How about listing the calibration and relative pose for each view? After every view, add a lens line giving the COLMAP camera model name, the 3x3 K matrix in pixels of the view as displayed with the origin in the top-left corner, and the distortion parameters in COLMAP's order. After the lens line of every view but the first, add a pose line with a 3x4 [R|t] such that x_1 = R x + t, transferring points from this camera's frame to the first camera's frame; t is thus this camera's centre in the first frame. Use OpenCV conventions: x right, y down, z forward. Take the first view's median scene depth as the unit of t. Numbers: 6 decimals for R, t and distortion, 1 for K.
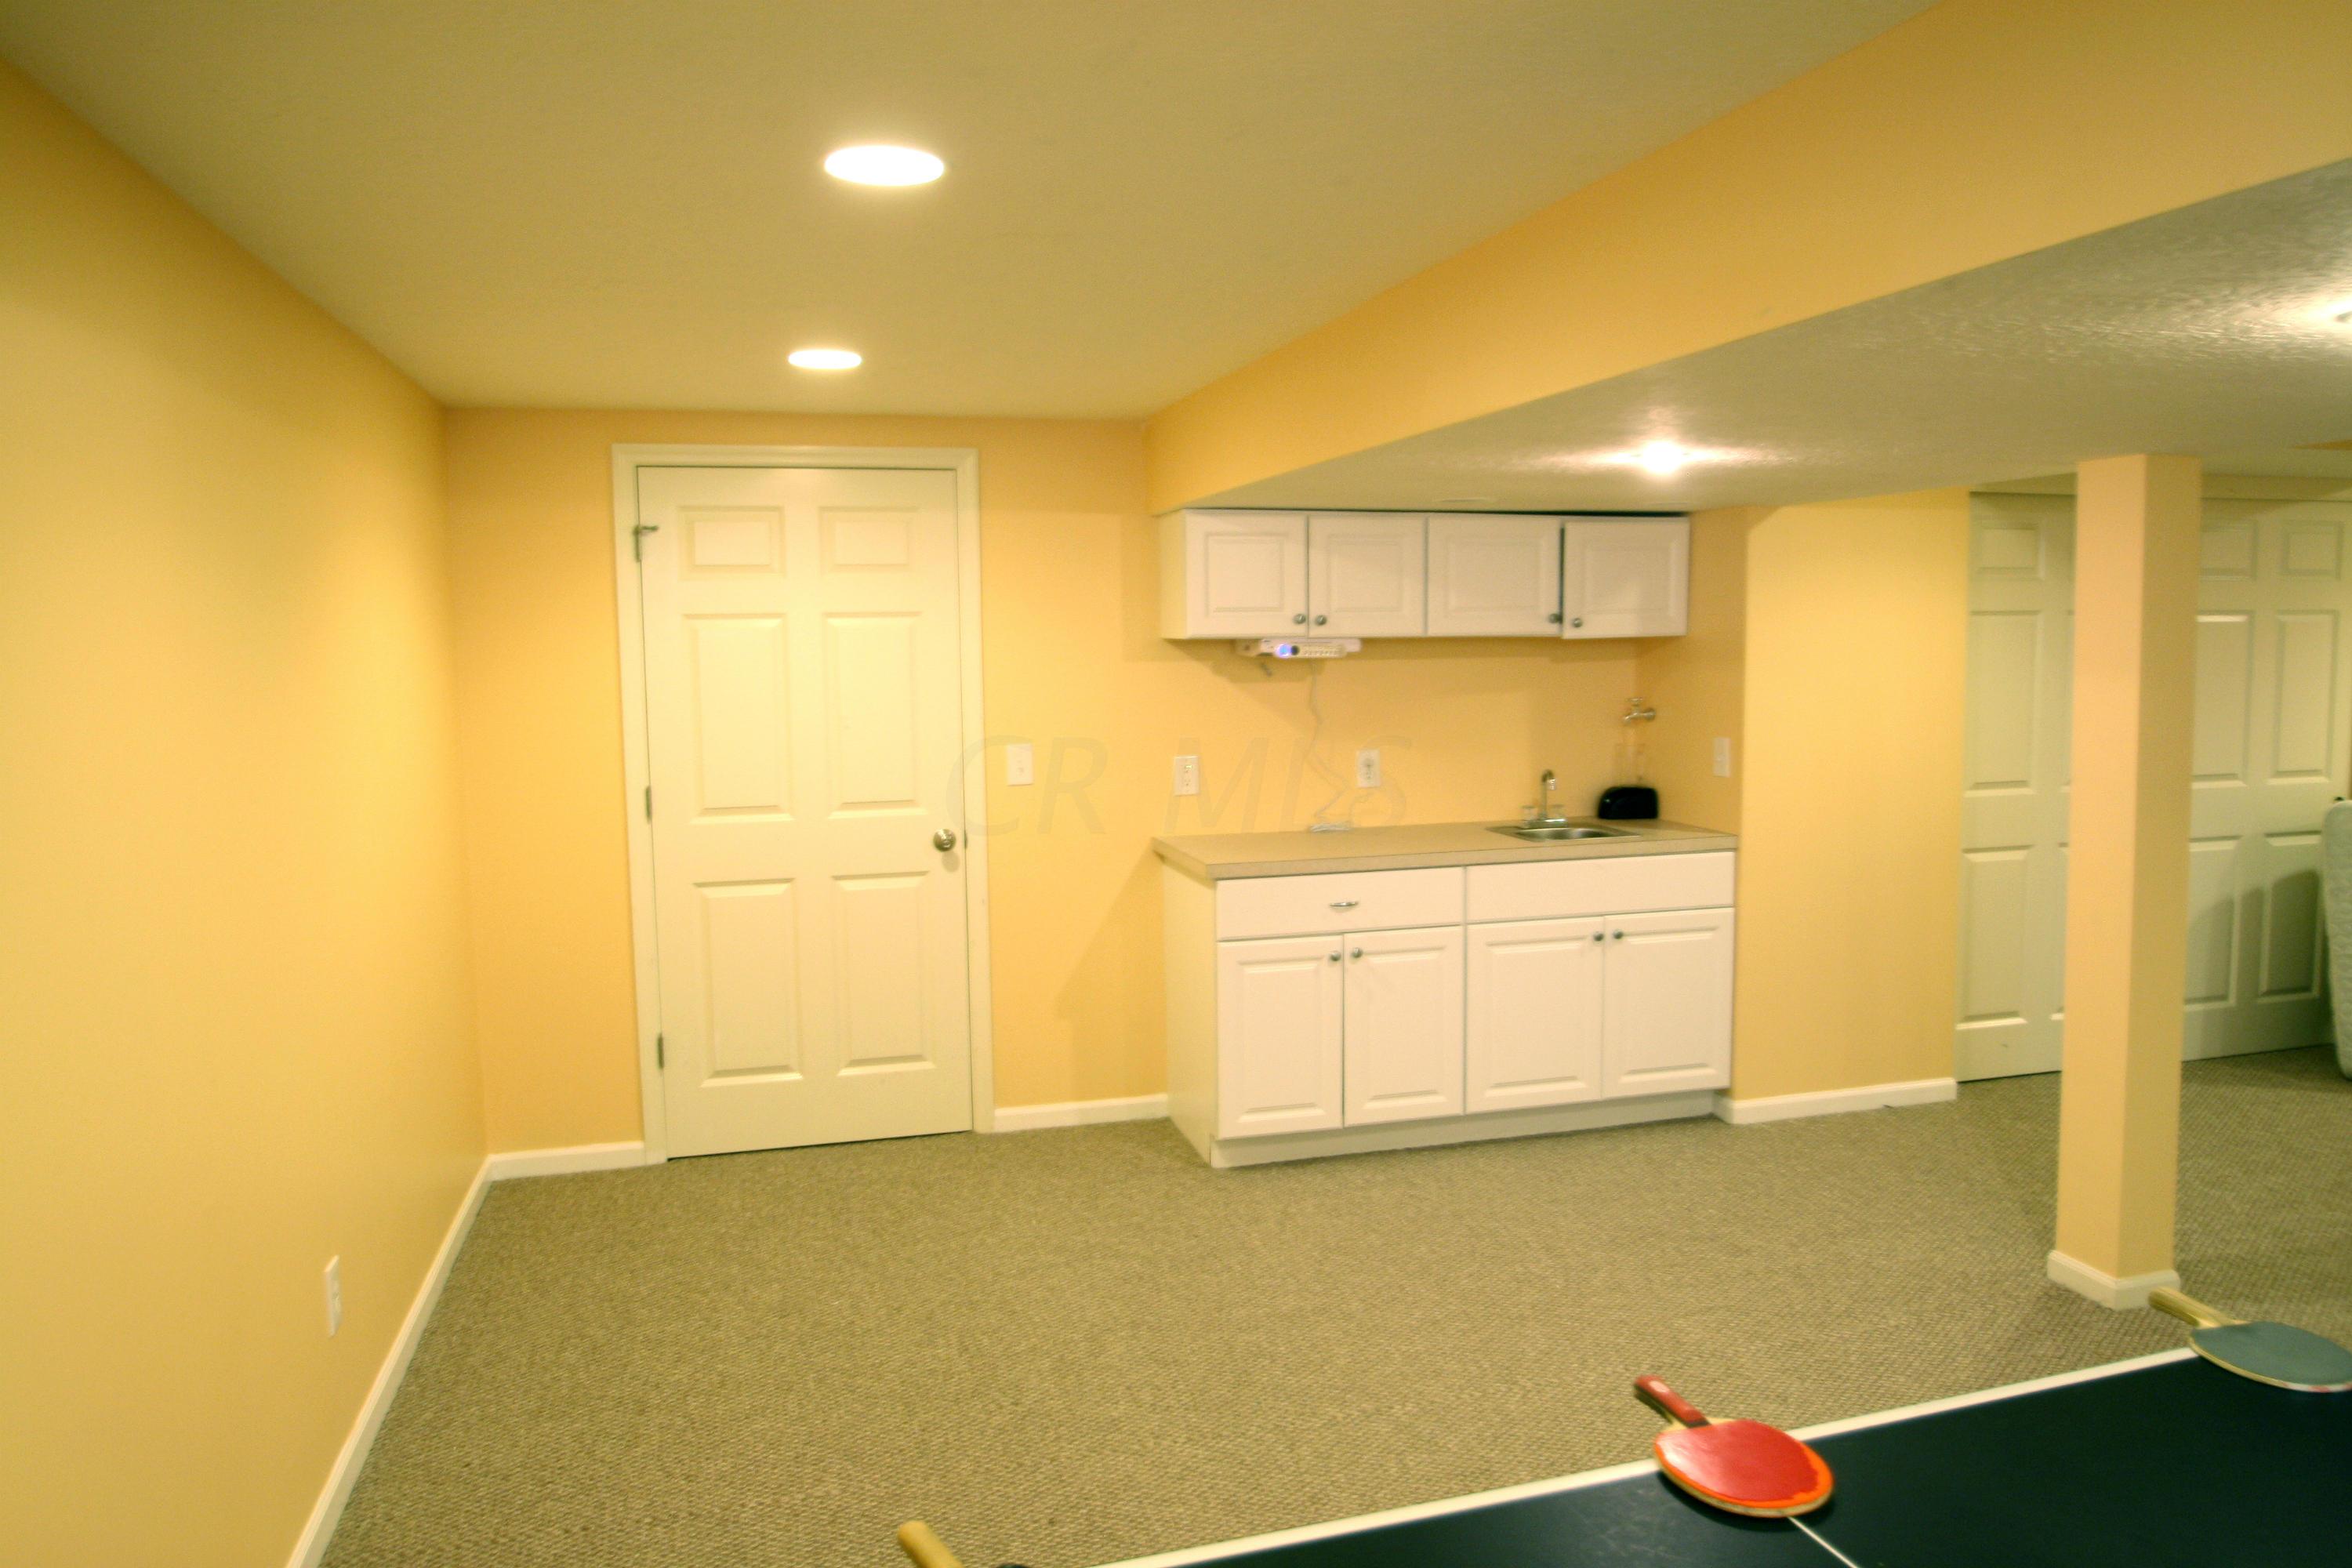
lens RADIAL K [[1629.6, 0, 1176.0], [0, 1629.6, 784.0], [0, 0, 1]] dist [-0.062958, 0.000160]
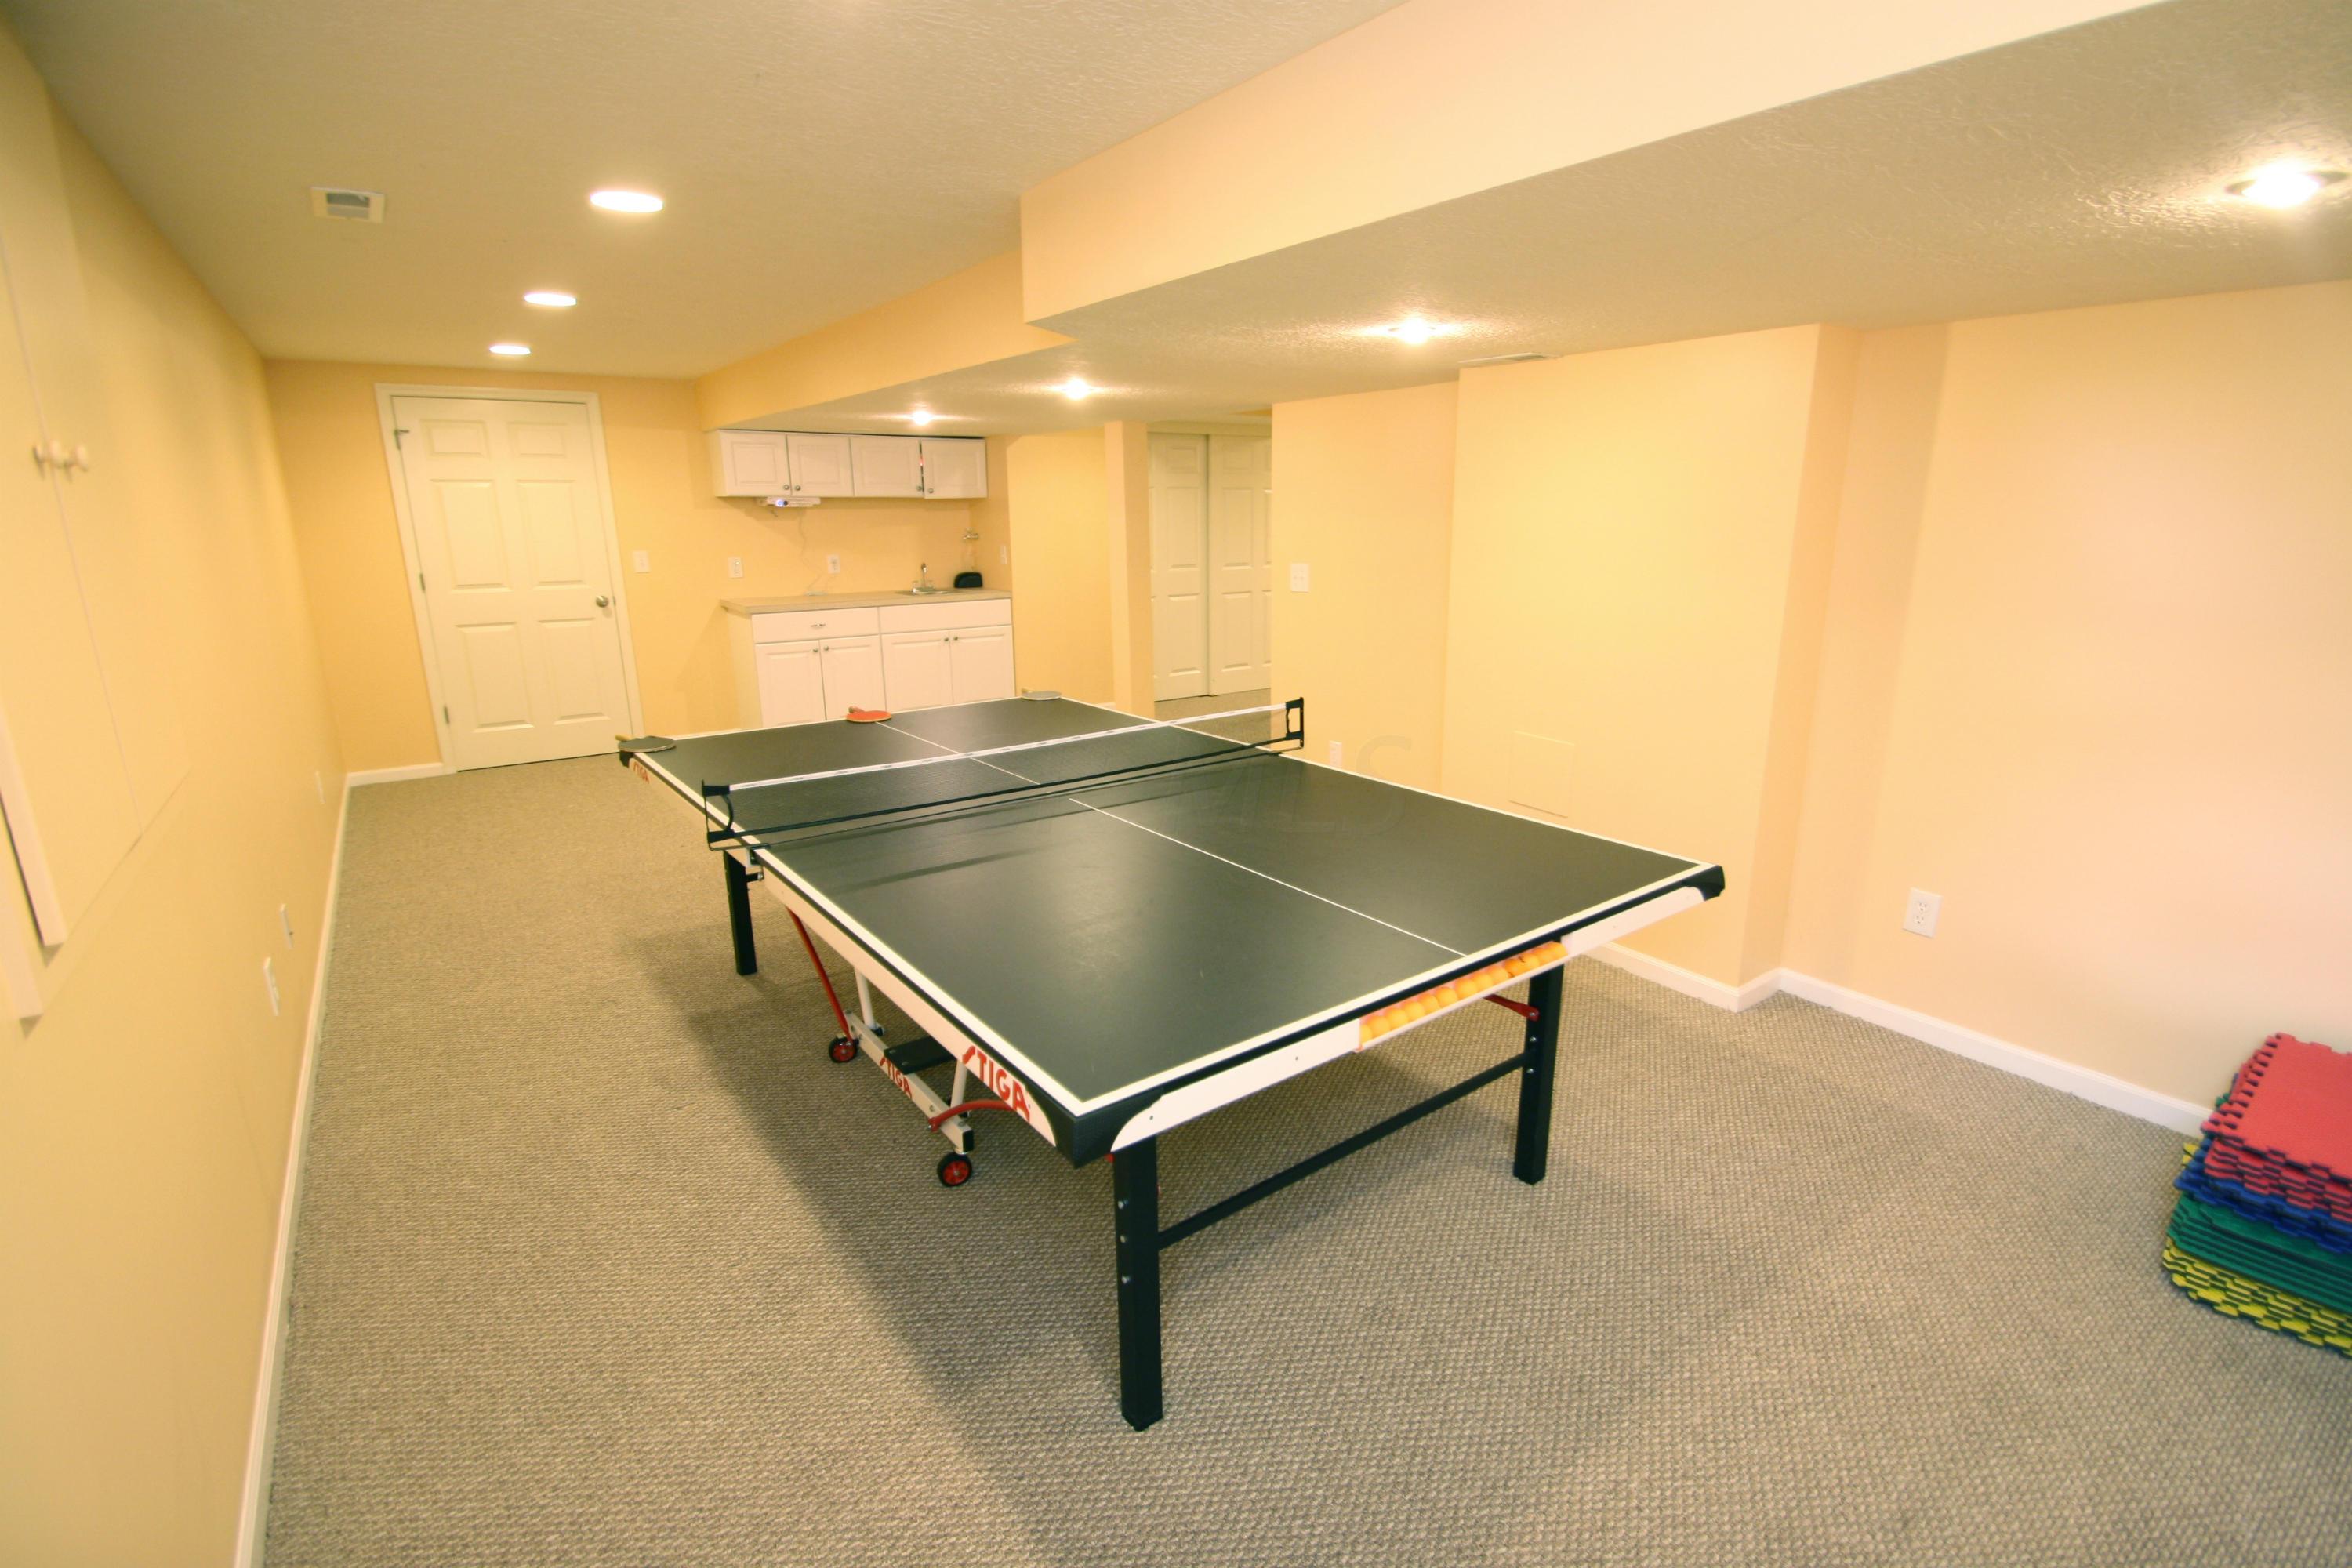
lens RADIAL K [[1090.9, 0, 1210.9], [0, 1090.9, 781.0], [0, 0, 1]] dist [0.015180, -0.018509]
pose [[0.932346, -0.080674, 0.352453, 0.058322], [0.024015, 0.986455, 0.162265, 0.052022], [-0.360770, -0.142823, 0.921654, -0.504346]]
